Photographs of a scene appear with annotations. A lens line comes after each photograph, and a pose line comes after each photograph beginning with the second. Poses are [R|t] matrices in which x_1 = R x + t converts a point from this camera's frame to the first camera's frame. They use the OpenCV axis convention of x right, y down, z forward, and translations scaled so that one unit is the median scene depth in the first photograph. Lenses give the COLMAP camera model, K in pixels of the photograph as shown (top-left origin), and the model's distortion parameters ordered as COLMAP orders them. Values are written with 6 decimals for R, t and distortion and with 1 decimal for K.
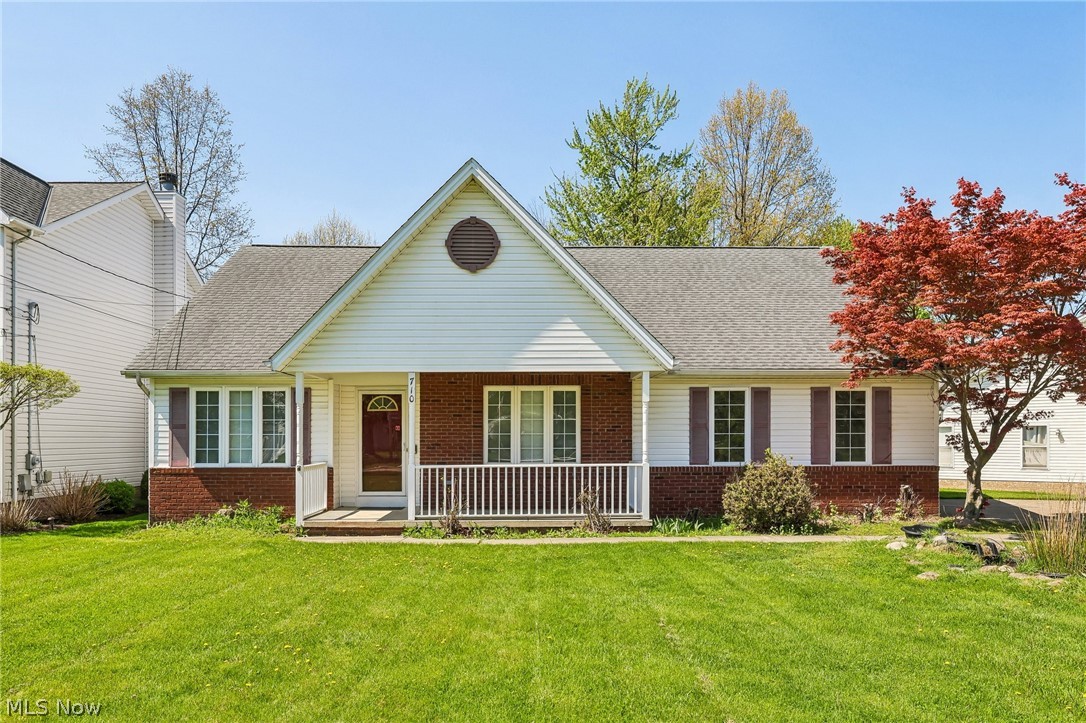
lens RADIAL K [[836.1, 0, 544.1], [0, 836.1, 434.4], [0, 0, 1]] dist [-0.001528, -0.001158]
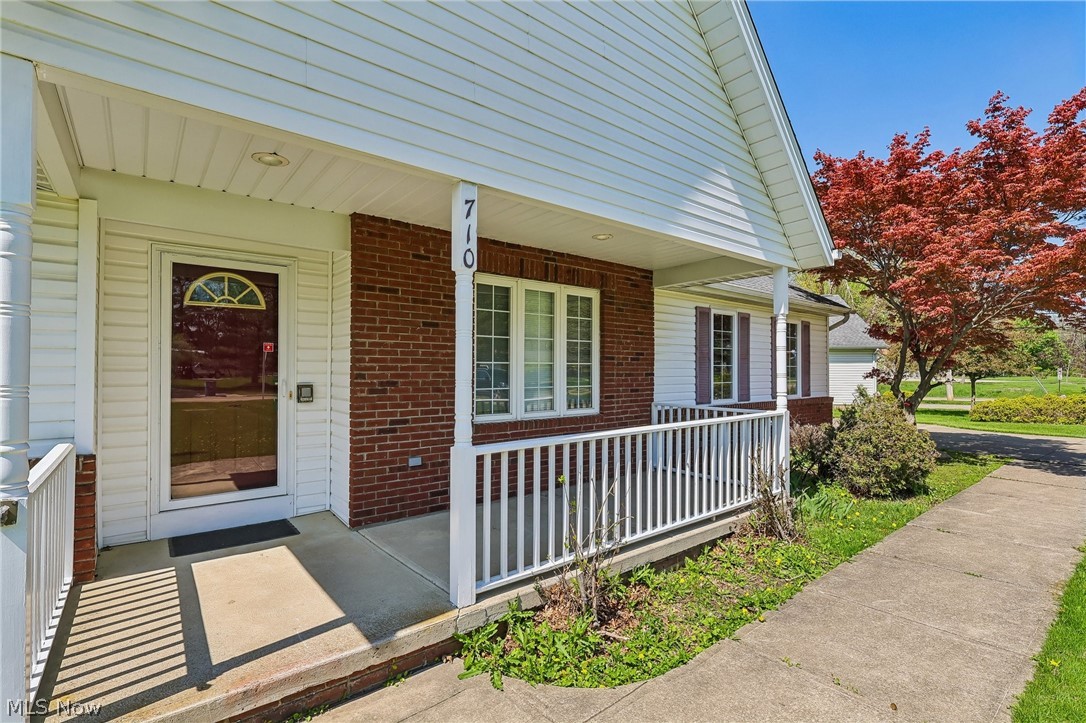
lens RADIAL K [[504.6, 0, 543.0], [0, 504.6, 361.5], [0, 0, 1]] dist [-0.000756, 0.000004]
pose [[0.791471, 0.012821, 0.611072, -0.231569], [-0.005785, 0.999892, -0.013486, 0.003113], [-0.611179, 0.007138, 0.791460, 0.715958]]
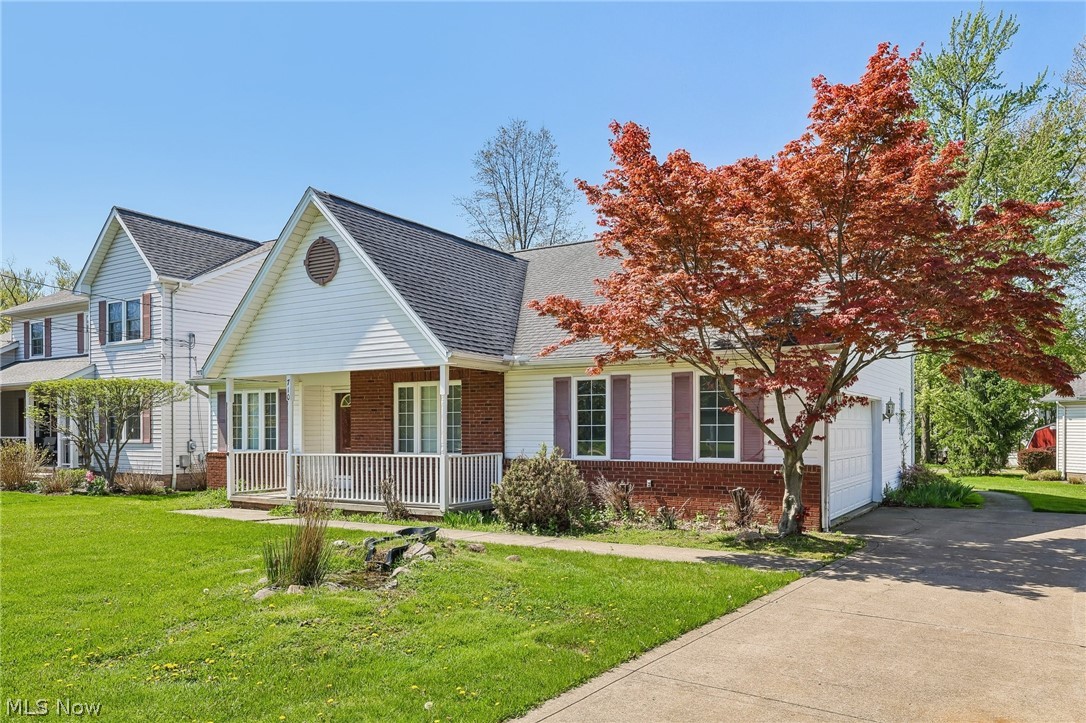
lens RADIAL K [[814.1, 0, 542.9], [0, 814.1, 427.2], [0, 0, 1]] dist [-0.000112, -0.002264]
pose [[0.829786, -0.001198, -0.558081, 0.693261], [0.000528, 0.999999, -0.001361, 0.002112], [0.558082, 0.000834, 0.829786, 0.212946]]
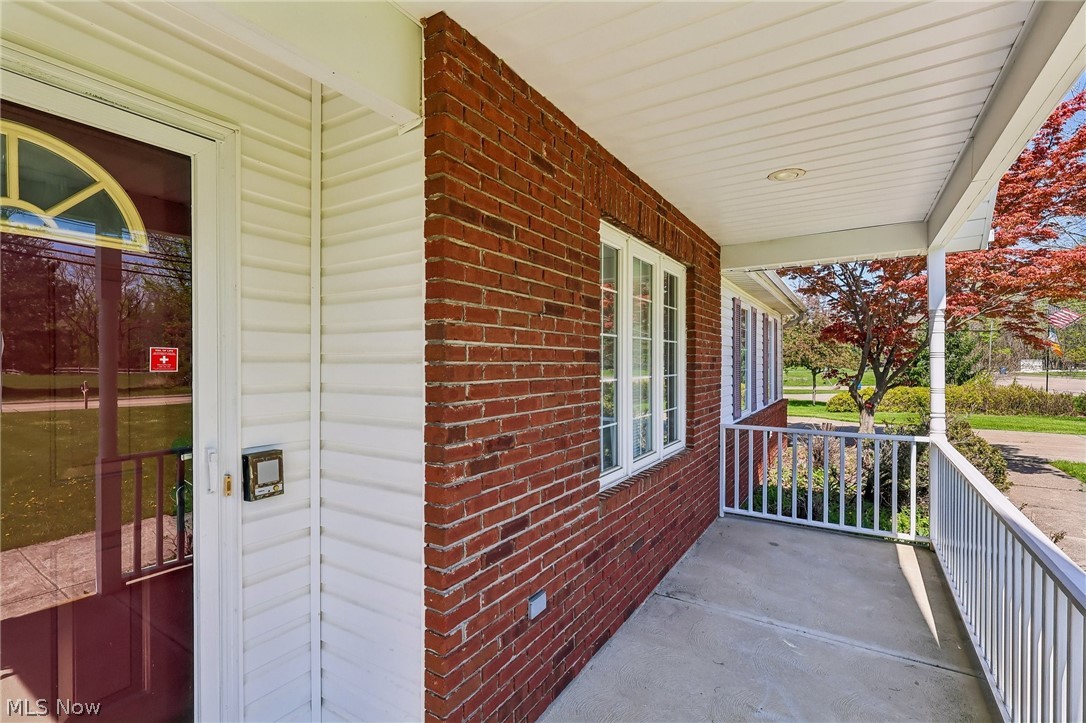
lens RADIAL K [[504.6, 0, 543.0], [0, 504.6, 361.5], [0, 0, 1]] dist [-0.000756, 0.000004]
pose [[0.542053, 0.000735, 0.840344, -0.223865], [0.000228, 0.999999, -0.001022, -0.007454], [-0.840344, 0.000746, 0.542053, 0.917642]]
